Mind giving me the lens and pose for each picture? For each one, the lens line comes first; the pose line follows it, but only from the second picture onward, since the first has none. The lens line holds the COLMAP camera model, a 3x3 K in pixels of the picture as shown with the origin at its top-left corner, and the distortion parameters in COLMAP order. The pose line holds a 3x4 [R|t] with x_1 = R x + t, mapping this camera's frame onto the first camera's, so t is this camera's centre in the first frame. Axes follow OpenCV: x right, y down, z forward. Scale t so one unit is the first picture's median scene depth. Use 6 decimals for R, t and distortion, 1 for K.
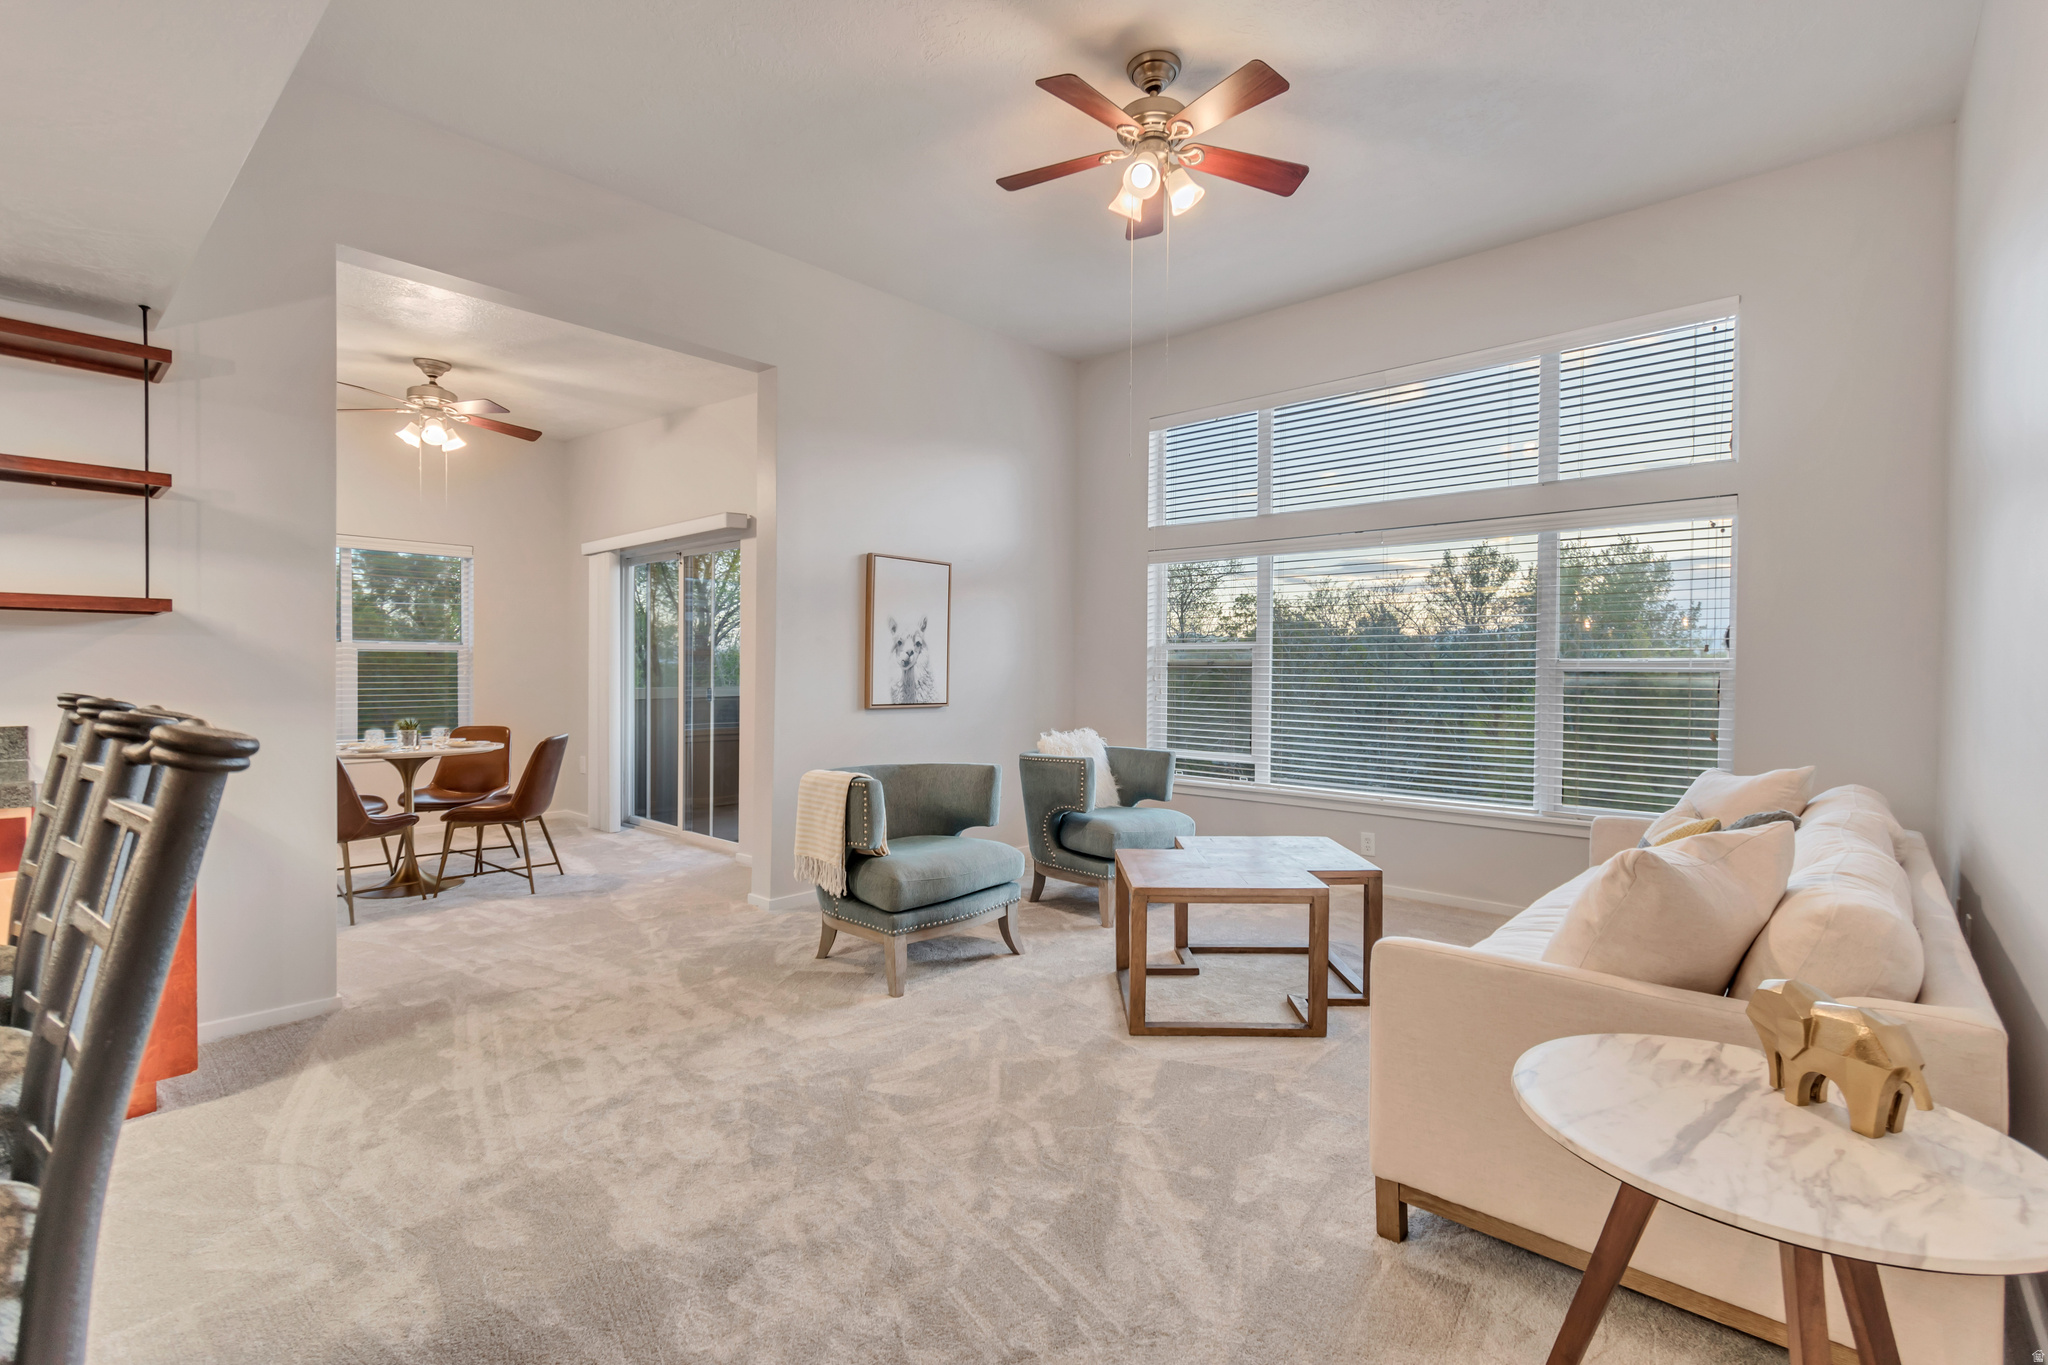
lens RADIAL K [[923.4, 0, 1029.3], [0, 923.4, 680.5], [0, 0, 1]] dist [-0.001390, -0.000225]
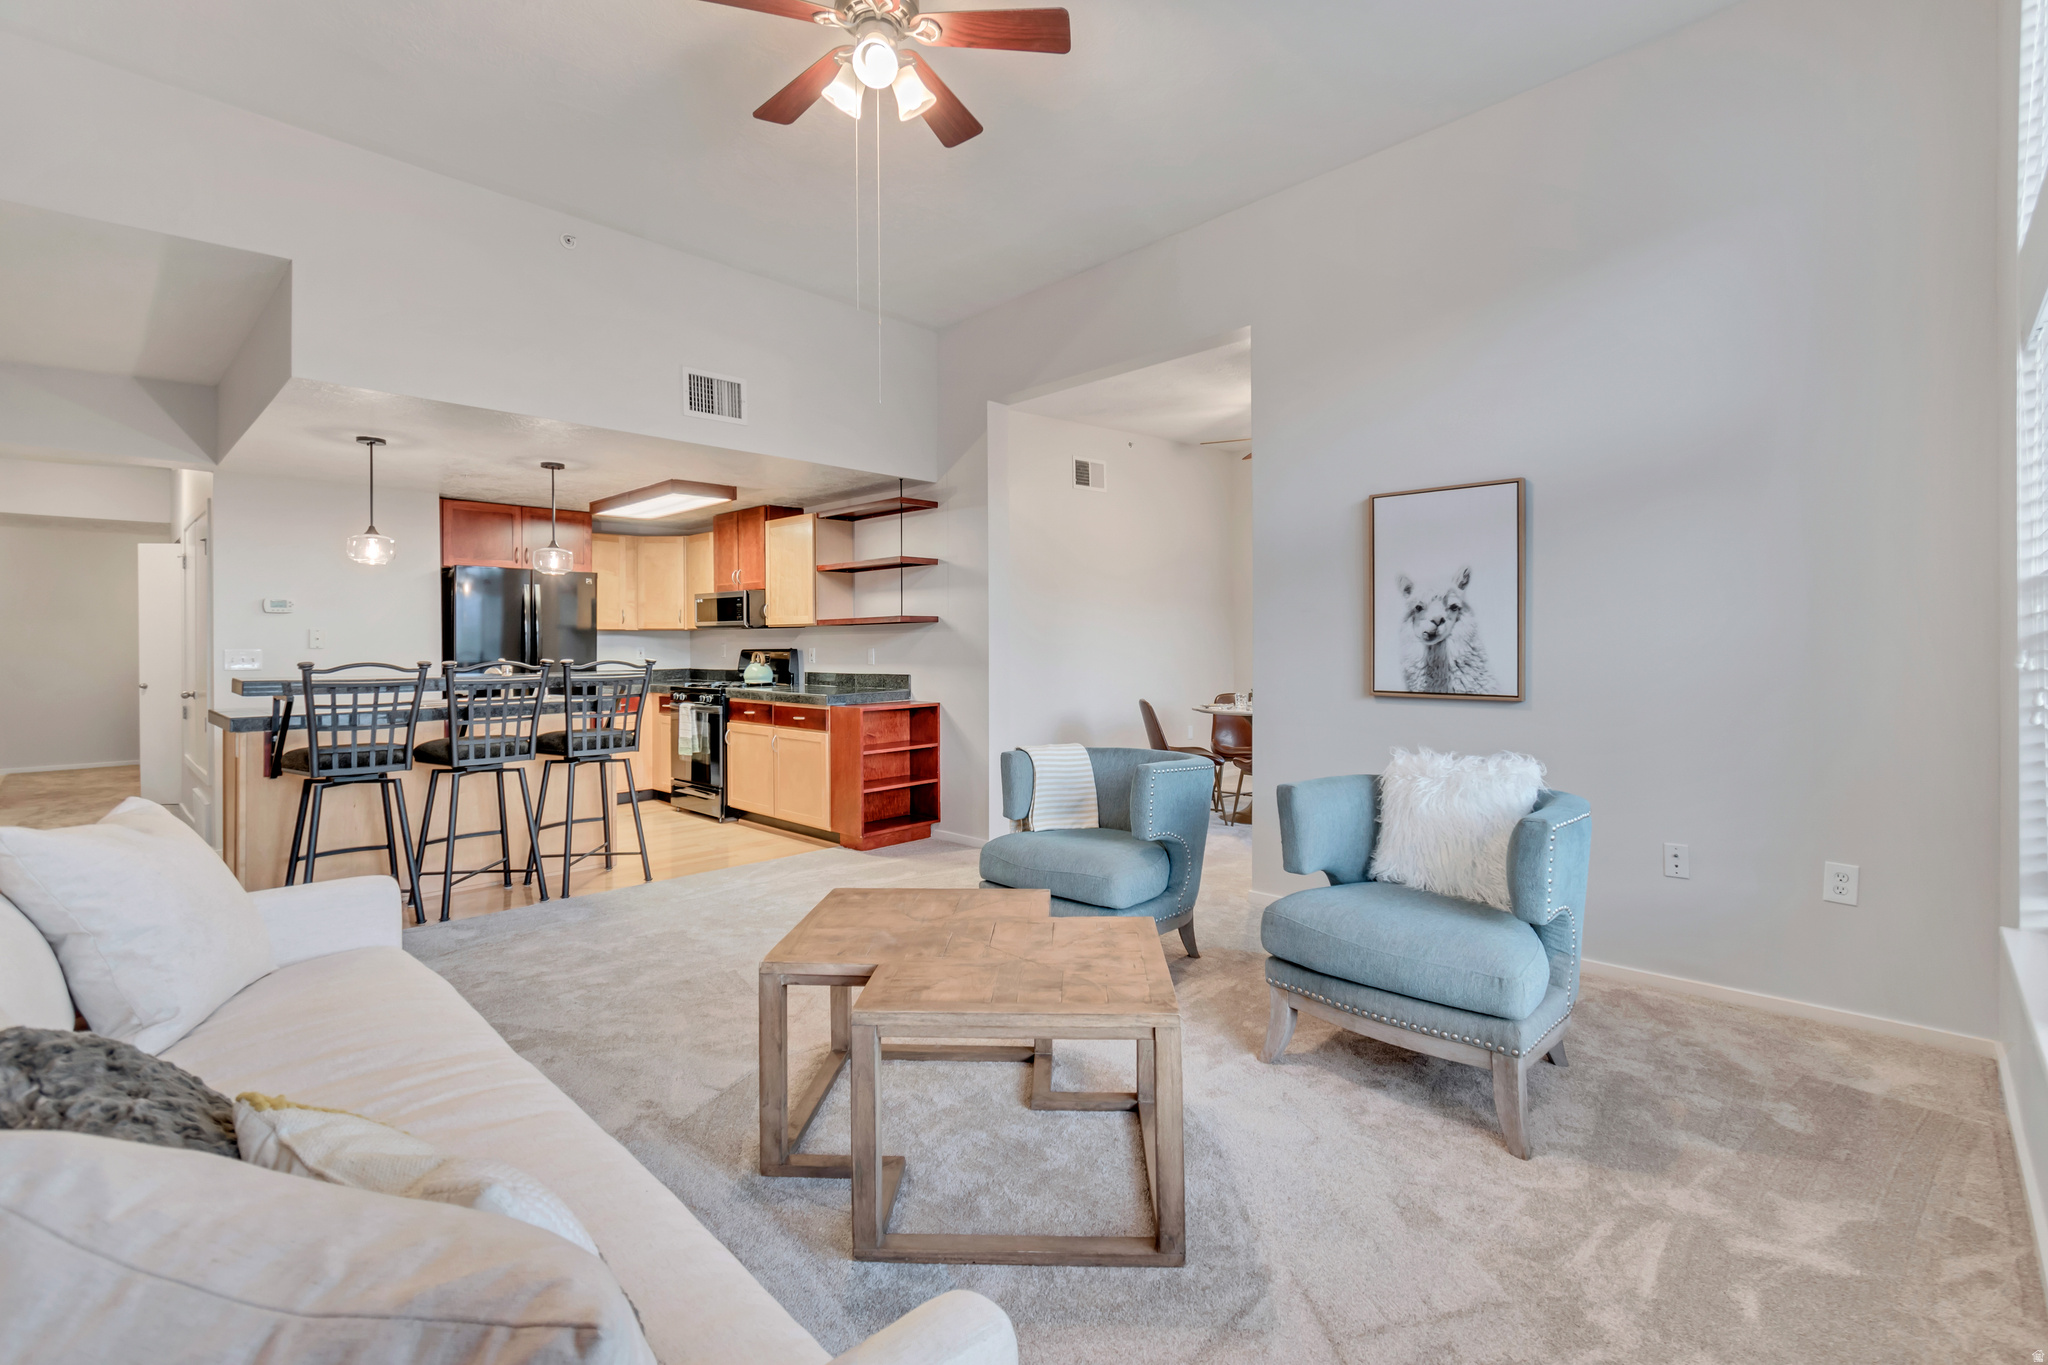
lens RADIAL K [[923.4, 0, 1043.9], [0, 923.4, 638.9], [0, 0, 1]] dist [-0.001390, -0.000225]
pose [[-0.025546, -0.005504, -0.999658, 0.643585], [0.002906, 0.999980, -0.005580, -0.014359], [0.999669, -0.003047, -0.025530, 0.777944]]
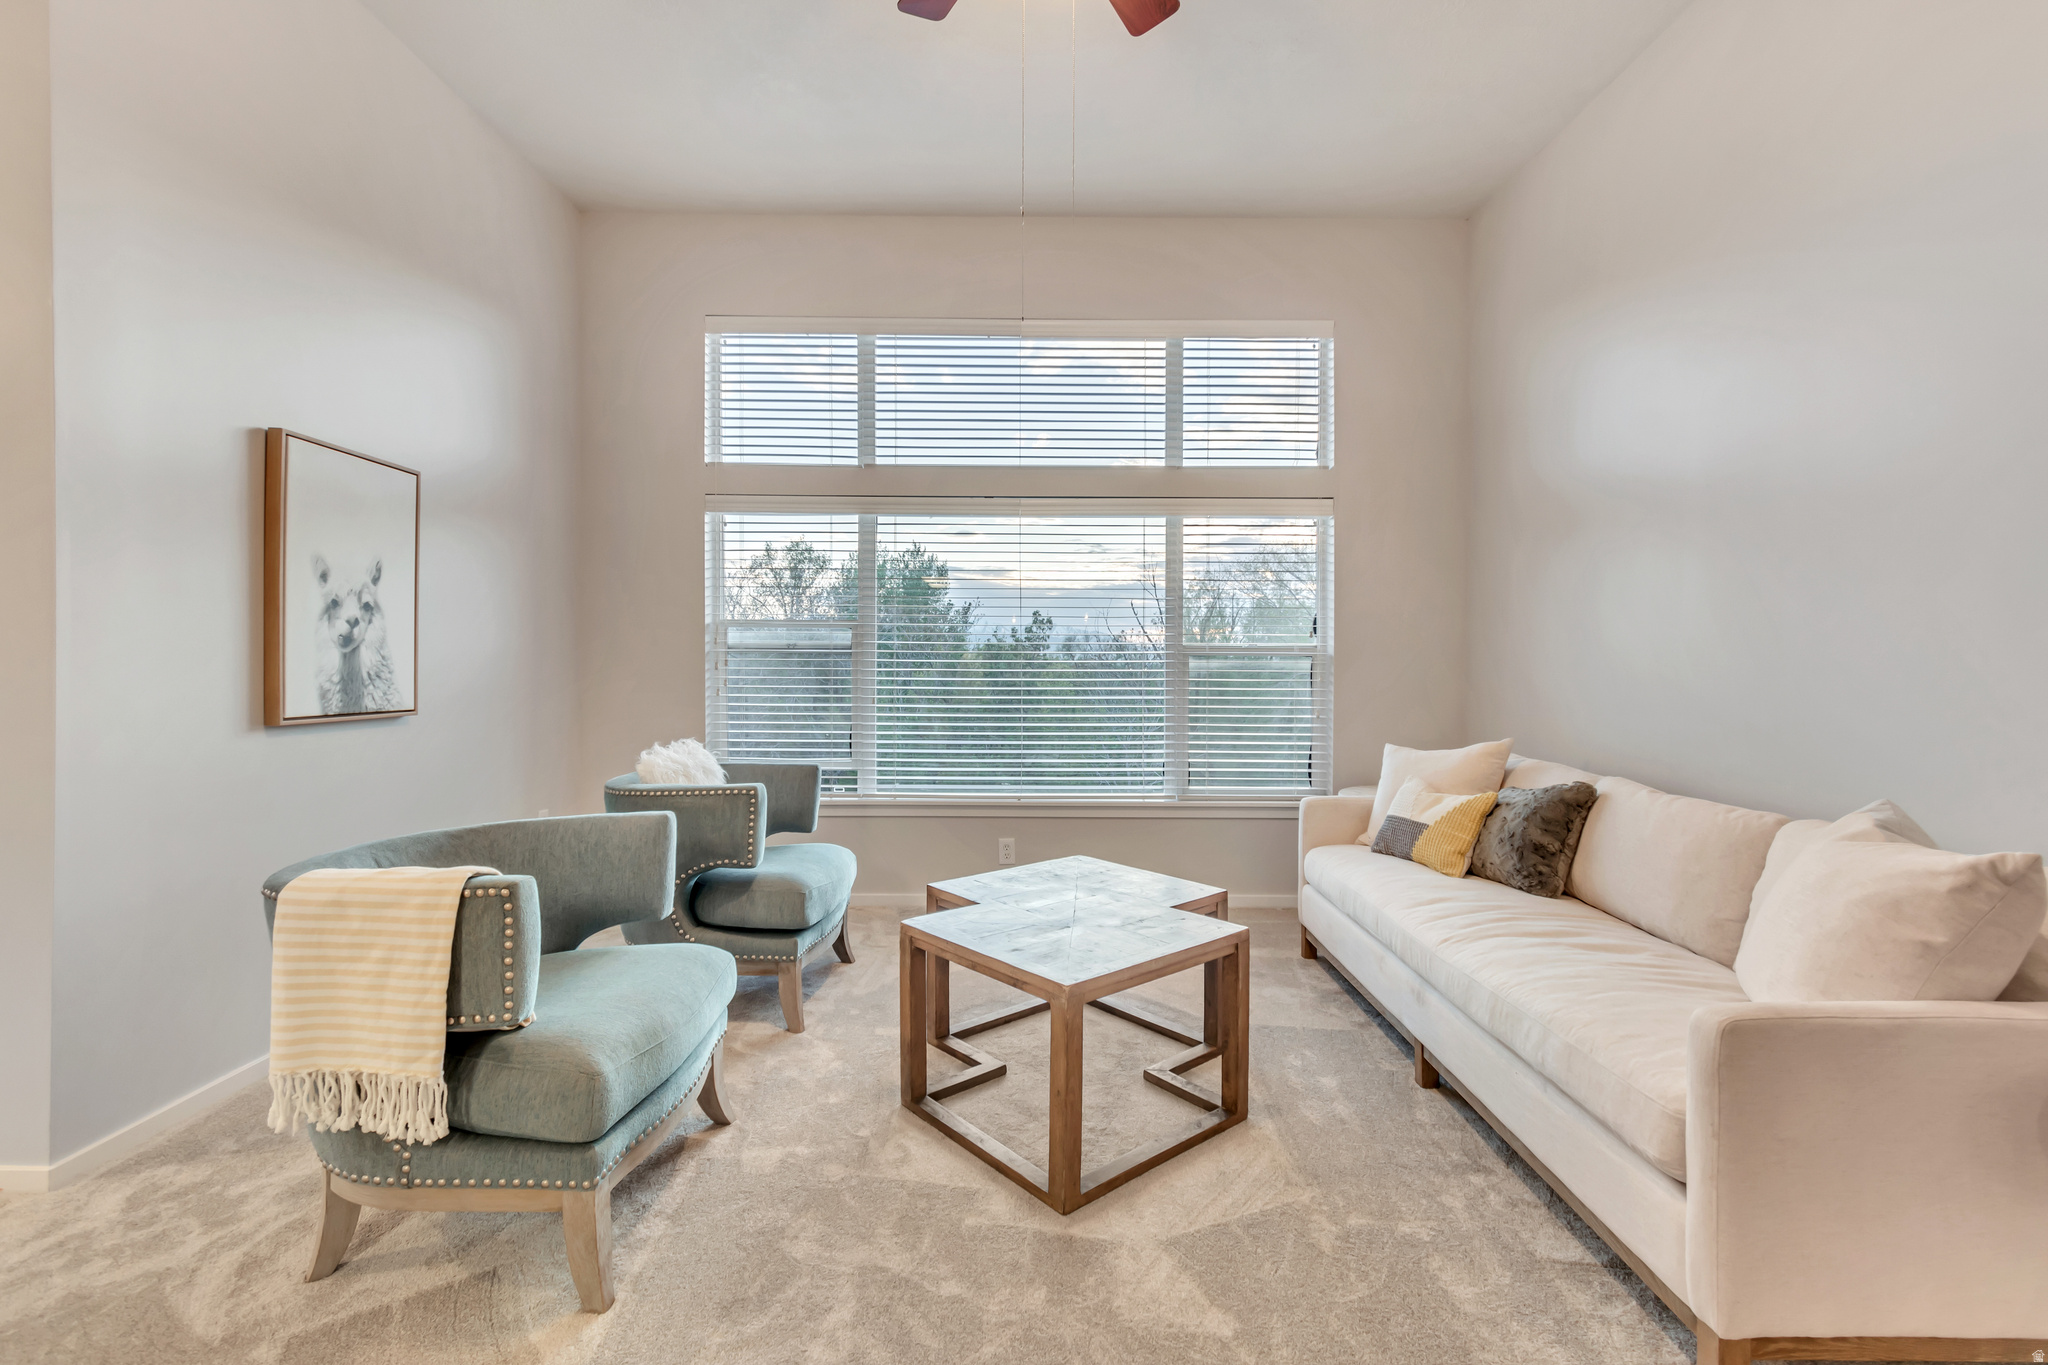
lens RADIAL K [[923.4, 0, 1040.7], [0, 923.4, 672.3], [0, 0, 1]] dist [-0.001390, -0.000225]
pose [[0.746141, -0.010876, 0.665699, -0.207599], [0.008316, 0.999941, 0.007015, -0.000053], [-0.665736, 0.000302, 0.746187, 0.335336]]
